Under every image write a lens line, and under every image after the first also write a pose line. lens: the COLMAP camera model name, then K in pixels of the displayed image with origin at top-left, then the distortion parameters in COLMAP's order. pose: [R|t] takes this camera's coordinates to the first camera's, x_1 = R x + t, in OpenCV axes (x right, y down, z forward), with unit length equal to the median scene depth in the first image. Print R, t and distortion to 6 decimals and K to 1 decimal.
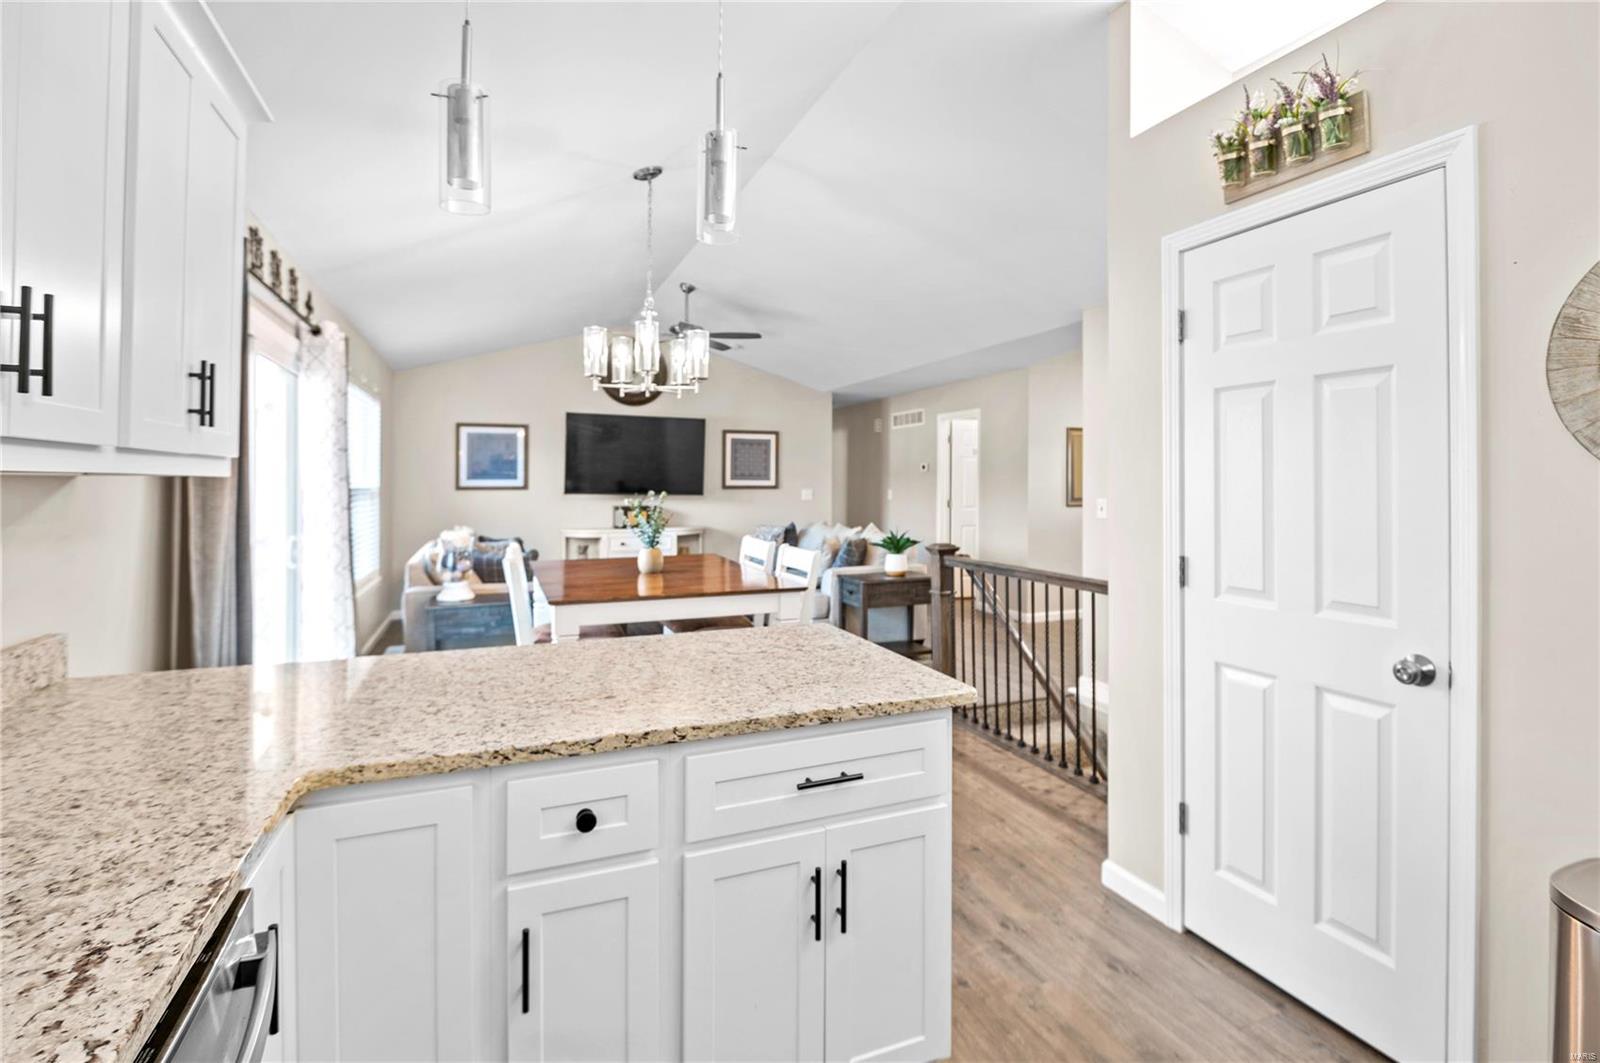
lens RADIAL K [[750.6, 0, 800.3], [0, 750.6, 472.5], [0, 0, 1]] dist [-0.001064, -0.000235]
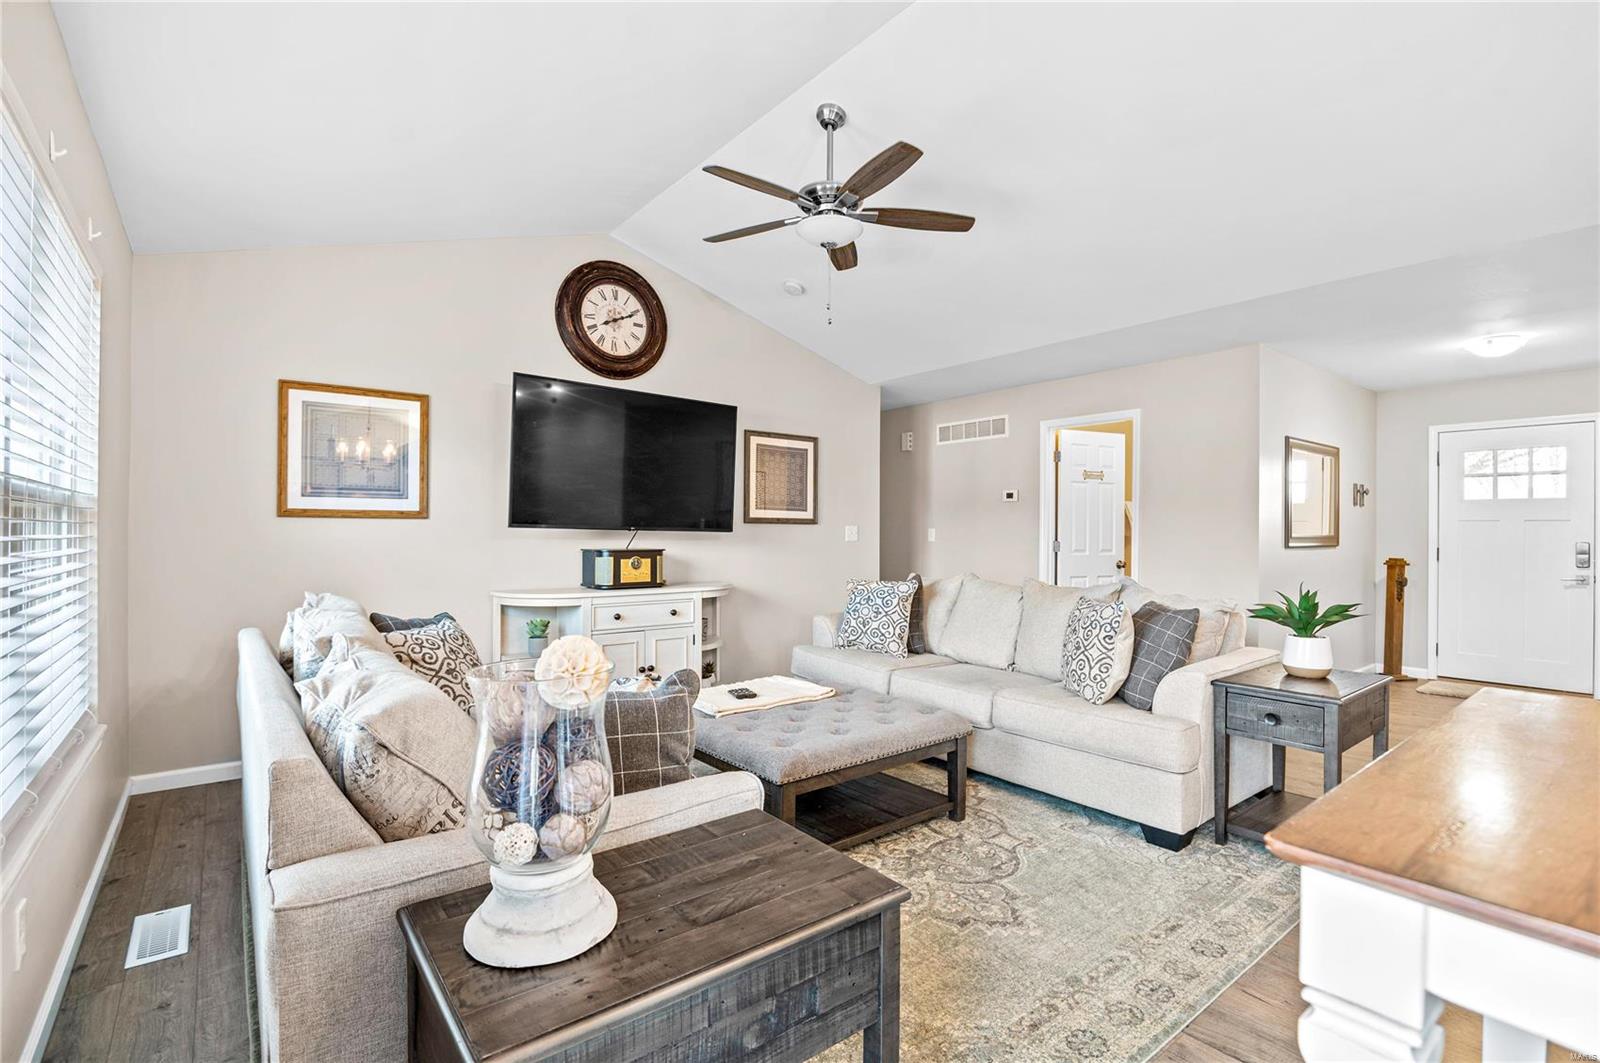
lens RADIAL K [[735.2, 0, 800.0], [0, 735.2, 531.5], [0, 0, 1]] dist [-0.017048, -0.000088]
pose [[0.962341, 0.004661, 0.271807, -0.226523], [-0.007505, 0.999927, 0.009423, 0.022823], [-0.271743, -0.011109, 0.962306, 0.391315]]
